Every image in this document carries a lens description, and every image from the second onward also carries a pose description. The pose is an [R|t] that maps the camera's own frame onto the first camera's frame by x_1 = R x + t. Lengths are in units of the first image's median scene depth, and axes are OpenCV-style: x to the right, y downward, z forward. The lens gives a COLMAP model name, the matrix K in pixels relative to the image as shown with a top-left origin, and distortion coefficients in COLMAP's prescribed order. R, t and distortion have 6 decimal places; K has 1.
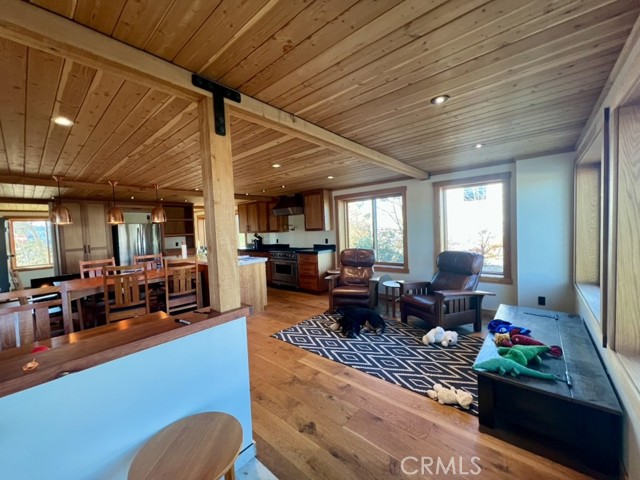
lens RADIAL K [[255.8, 0, 317.1], [0, 255.8, 238.3], [0, 0, 1]] dist [0.001023, -0.000260]
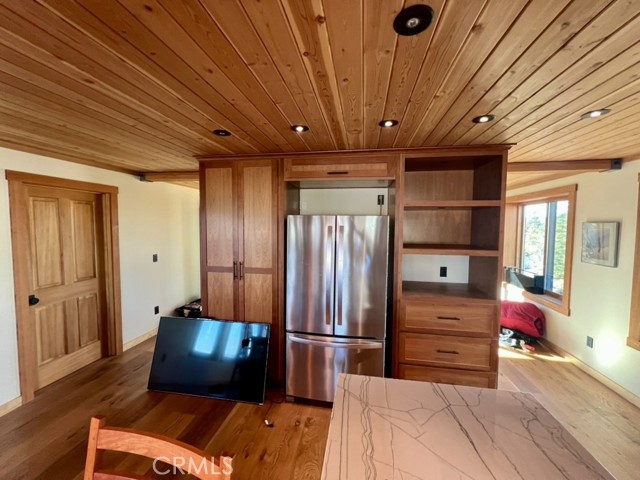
lens RADIAL K [[255.8, 0, 317.1], [0, 255.8, 238.3], [0, 0, 1]] dist [0.001023, -0.000260]
pose [[0.513210, 0.094116, -0.853087, -0.440474], [-0.061877, 0.995440, 0.072597, -0.054031], [0.856030, 0.015529, 0.516694, 0.869603]]
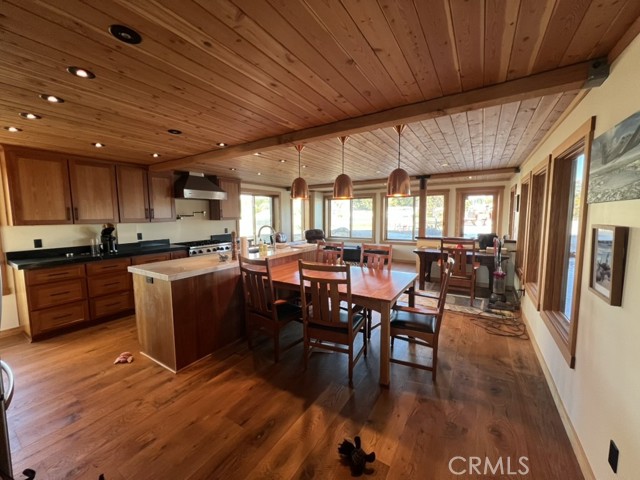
lens RADIAL K [[255.8, 0, 317.1], [0, 255.8, 238.3], [0, 0, 1]] dist [0.001023, -0.000260]
pose [[-0.142120, -0.042696, 0.988928, -1.021674], [0.061650, 0.996748, 0.051894, 0.011180], [-0.987928, 0.068343, -0.139026, 0.824301]]
